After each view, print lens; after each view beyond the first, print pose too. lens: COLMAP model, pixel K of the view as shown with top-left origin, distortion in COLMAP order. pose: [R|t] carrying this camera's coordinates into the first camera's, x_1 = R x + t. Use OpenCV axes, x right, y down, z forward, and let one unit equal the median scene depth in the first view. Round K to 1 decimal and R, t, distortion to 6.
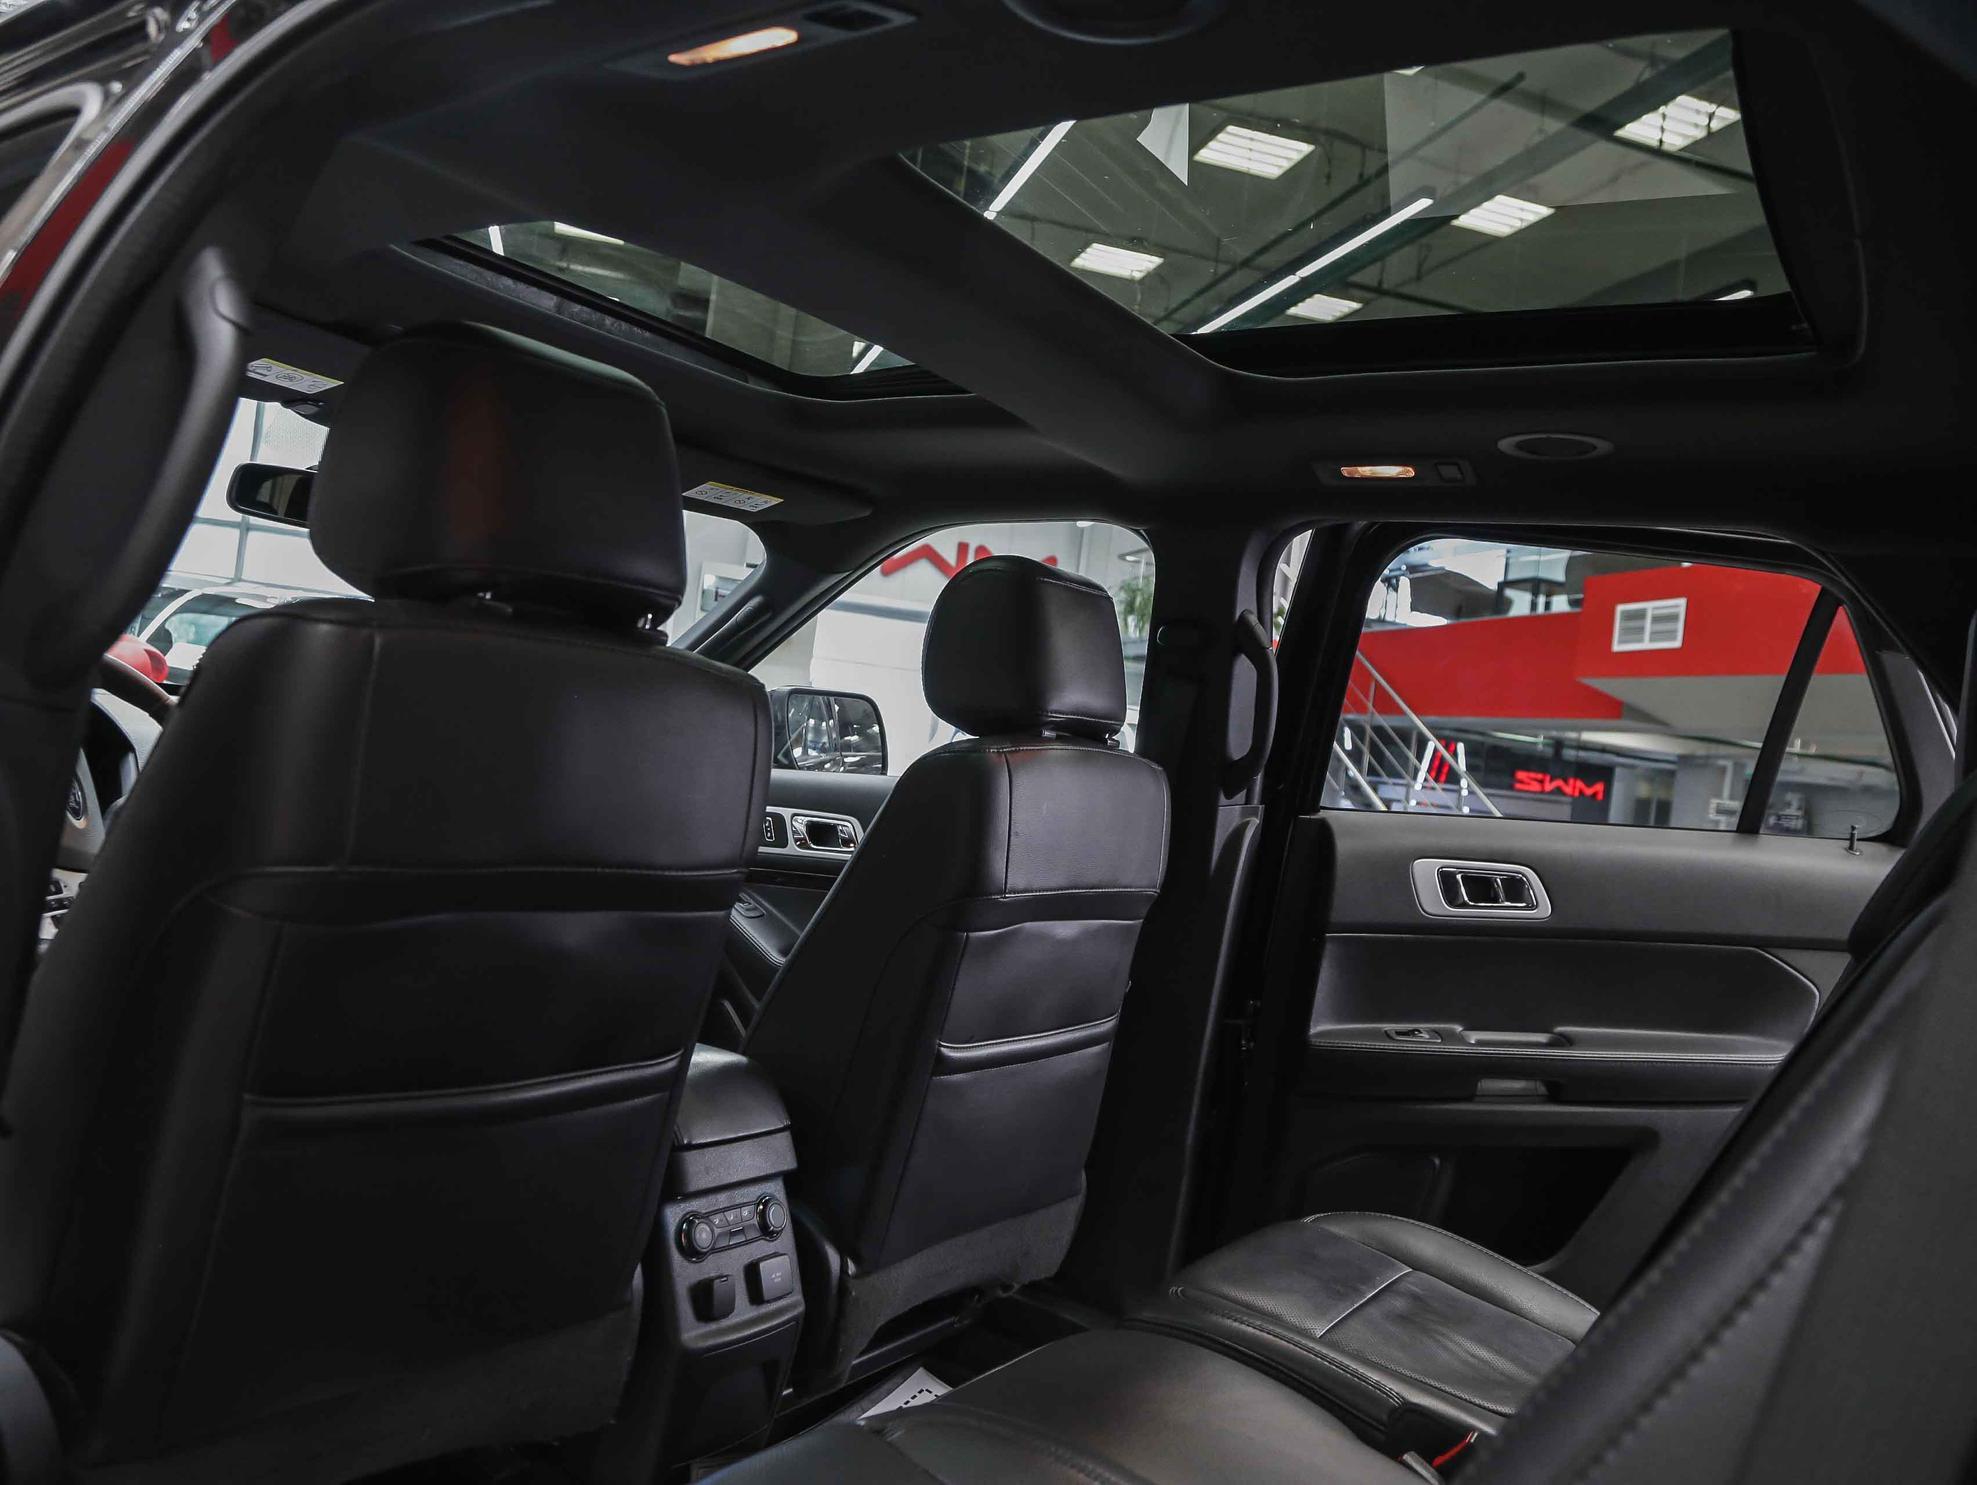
lens RADIAL K [[1515.3, 0, 984.1], [0, 1515.3, 749.0], [0, 0, 1]] dist [-0.107157, 0.018319]
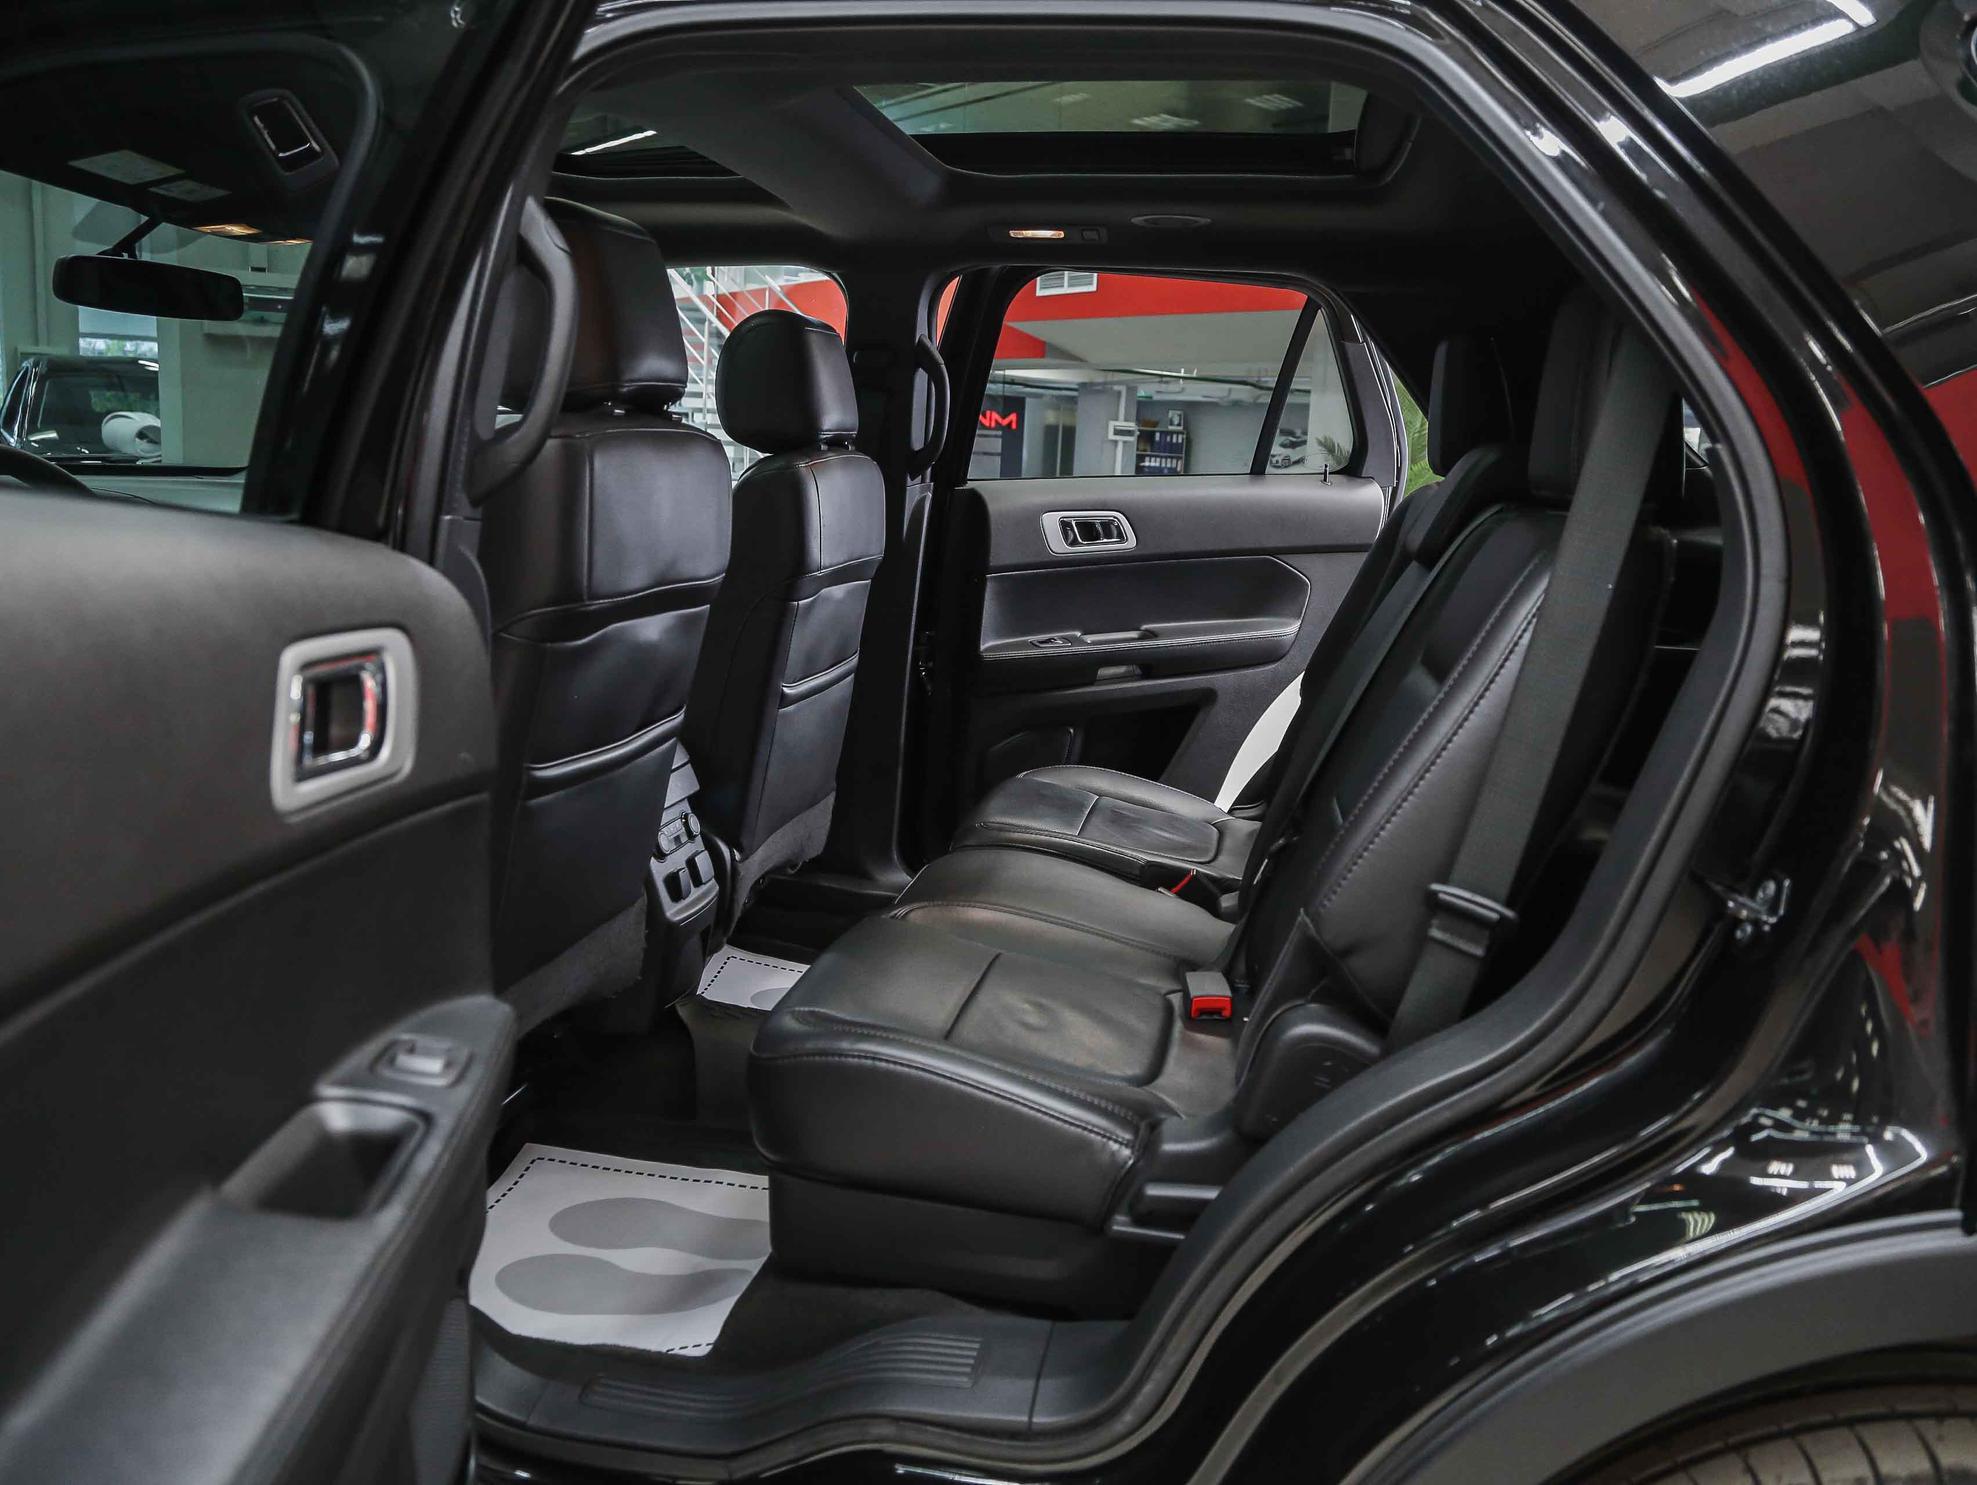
lens RADIAL K [[1515.3, 0, 994.1], [0, 1515.3, 736.0], [0, 0, 1]] dist [-0.107157, 0.018319]
pose [[0.918984, -0.145770, 0.366359, -0.366092], [0.060661, 0.970359, 0.233932, -0.069193], [-0.389600, -0.192756, 0.900587, -0.319042]]
